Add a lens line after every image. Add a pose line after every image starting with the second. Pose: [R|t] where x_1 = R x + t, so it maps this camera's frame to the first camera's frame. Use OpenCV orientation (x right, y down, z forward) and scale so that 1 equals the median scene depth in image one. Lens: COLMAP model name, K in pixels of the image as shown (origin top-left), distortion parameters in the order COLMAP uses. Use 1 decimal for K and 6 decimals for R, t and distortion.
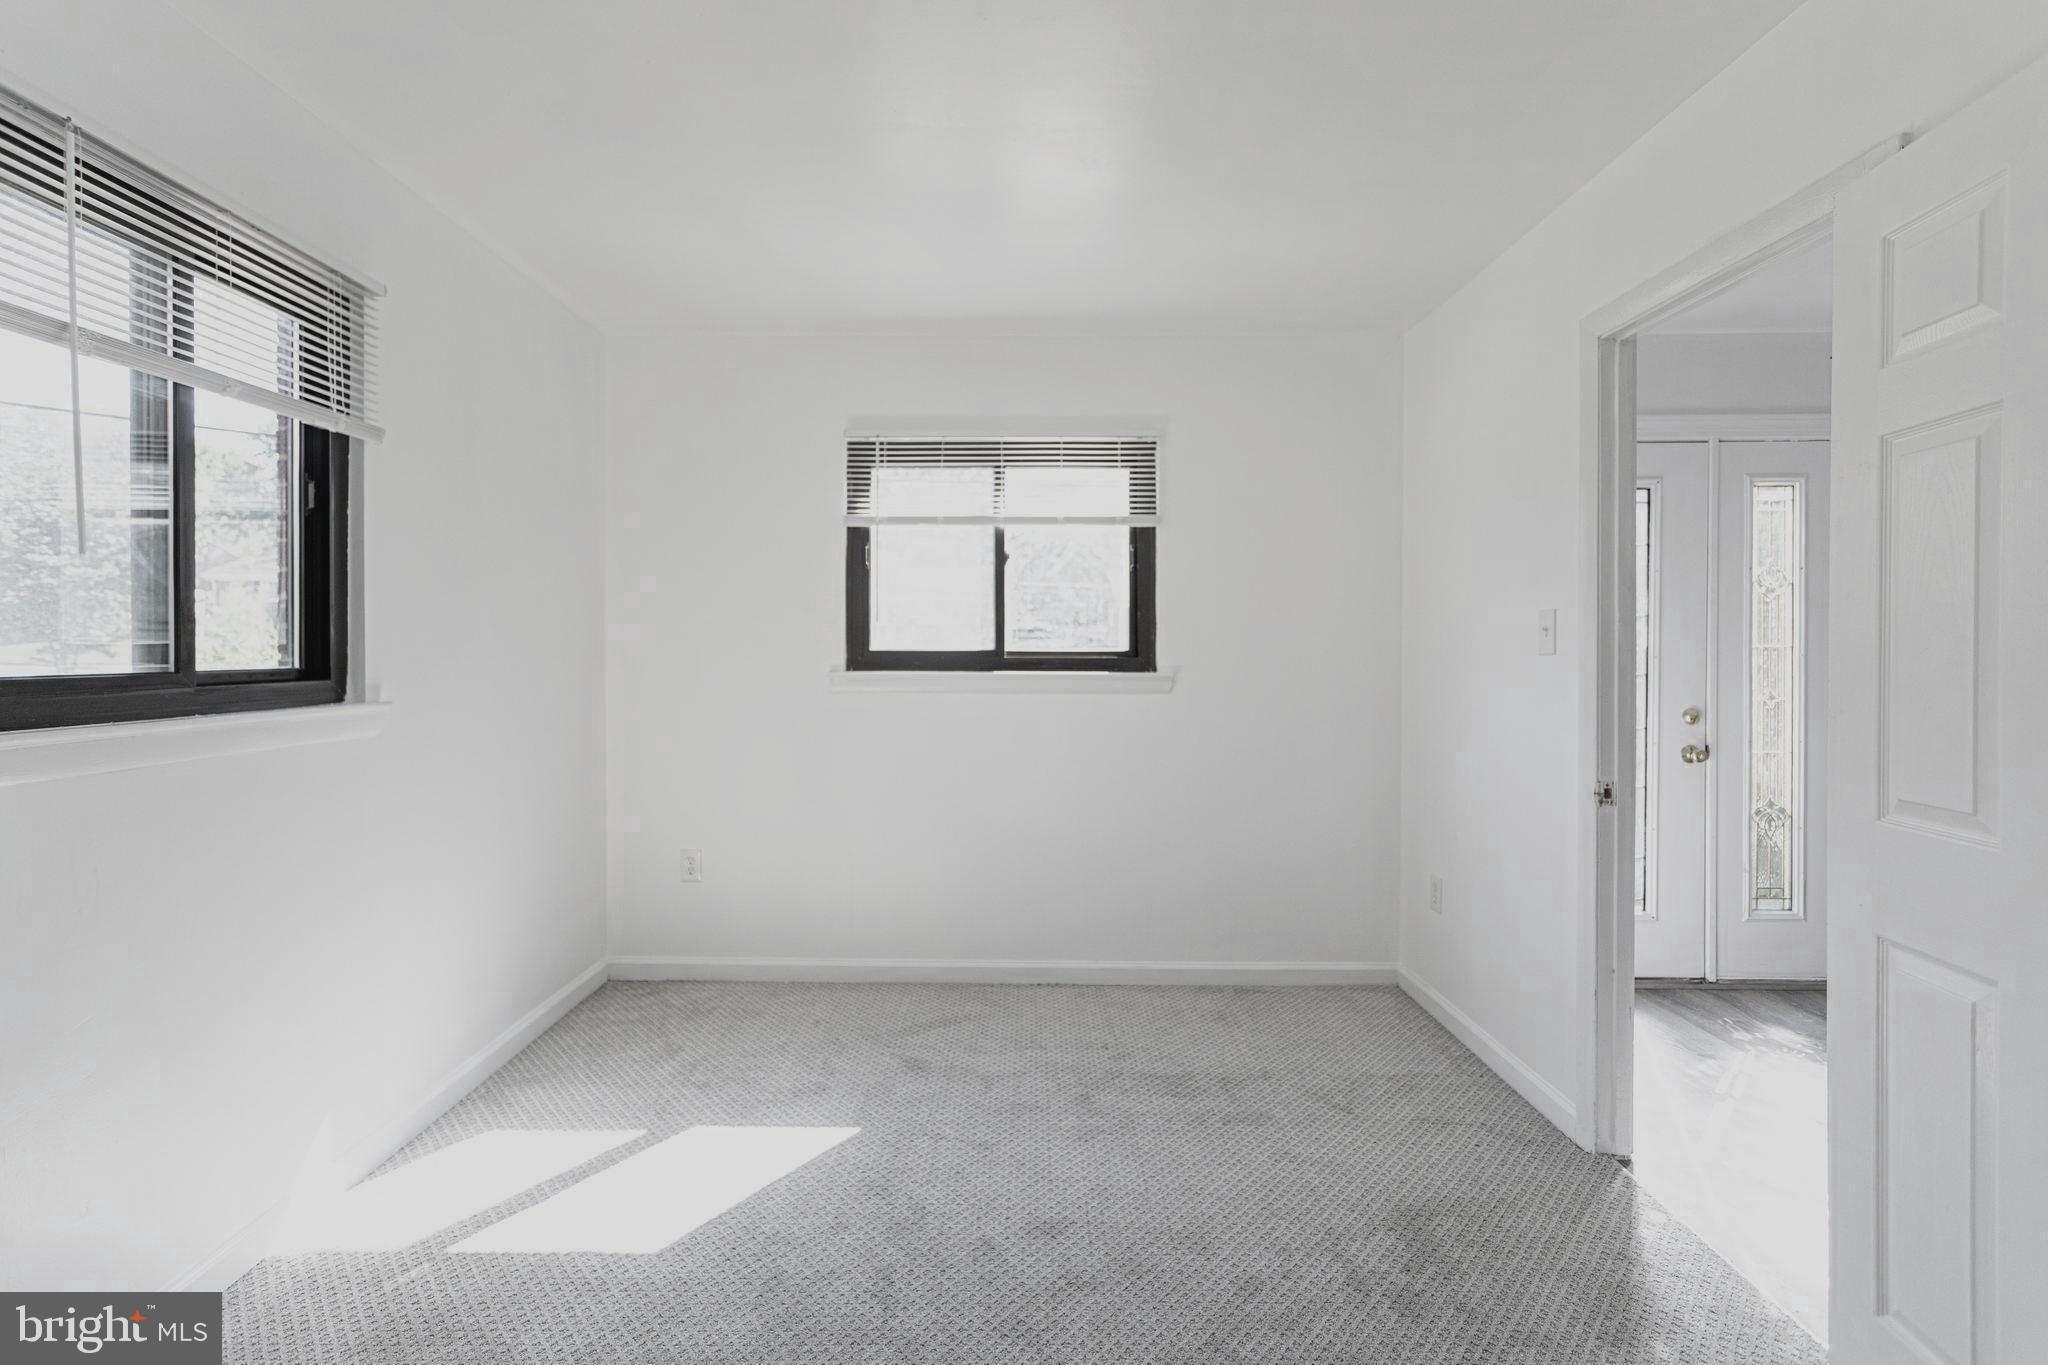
lens RADIAL K [[957.8, 0, 1015.1], [0, 957.8, 660.2], [0, 0, 1]] dist [0.000710, -0.000086]
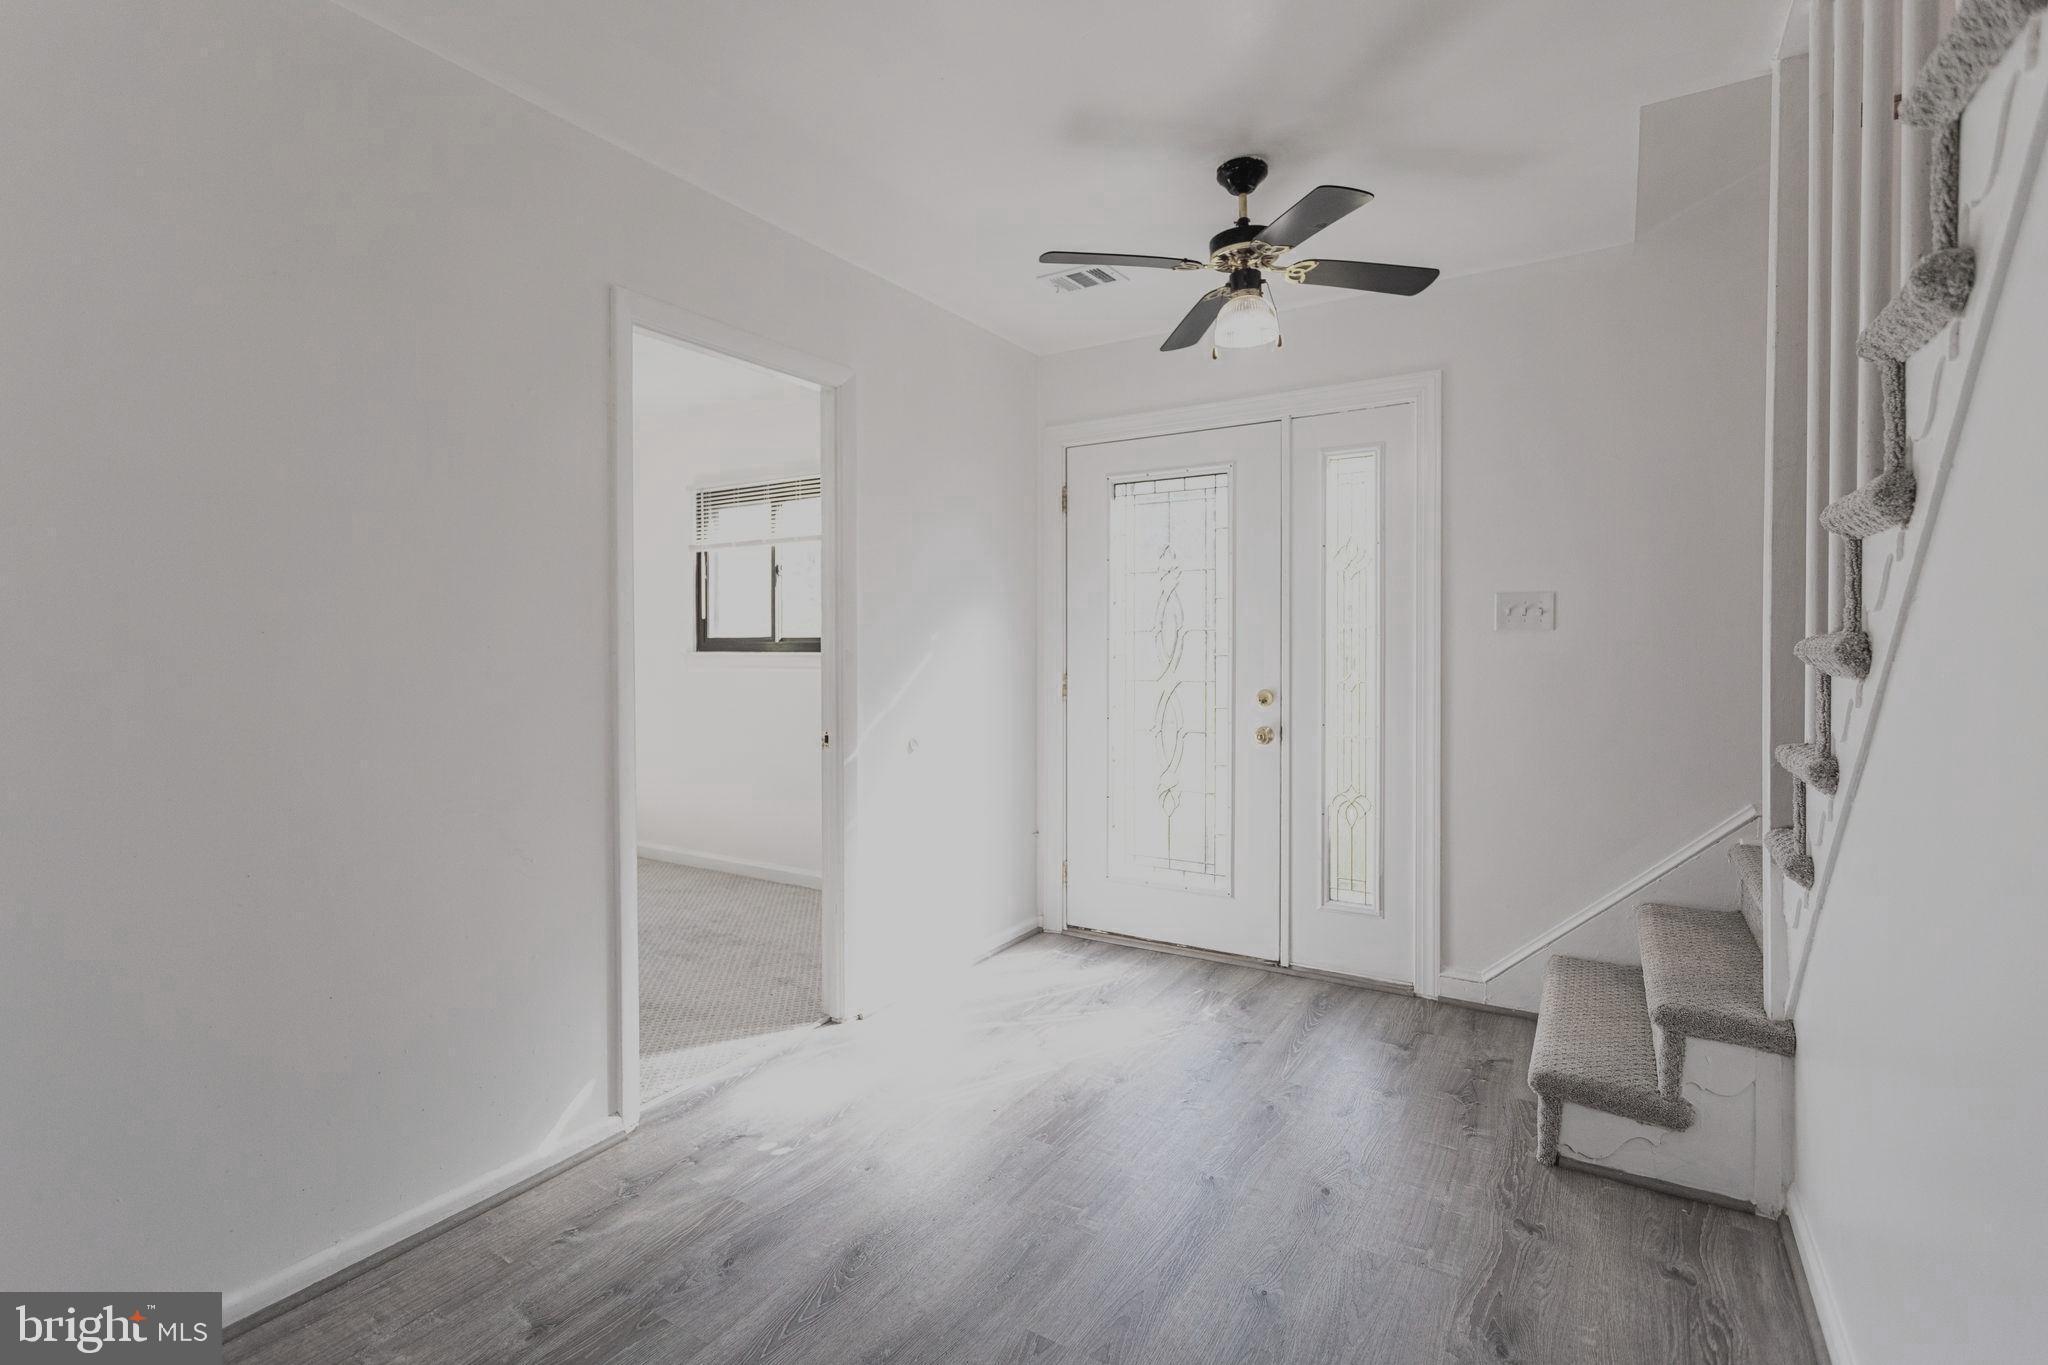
lens RADIAL K [[957.8, 0, 1015.1], [0, 957.8, 660.2], [0, 0, 1]] dist [0.000710, -0.000086]
pose [[0.856138, 0.004304, -0.516730, 0.985310], [-0.002290, 0.999987, 0.004534, 0.015562], [0.516743, -0.002699, 0.856136, 0.009906]]
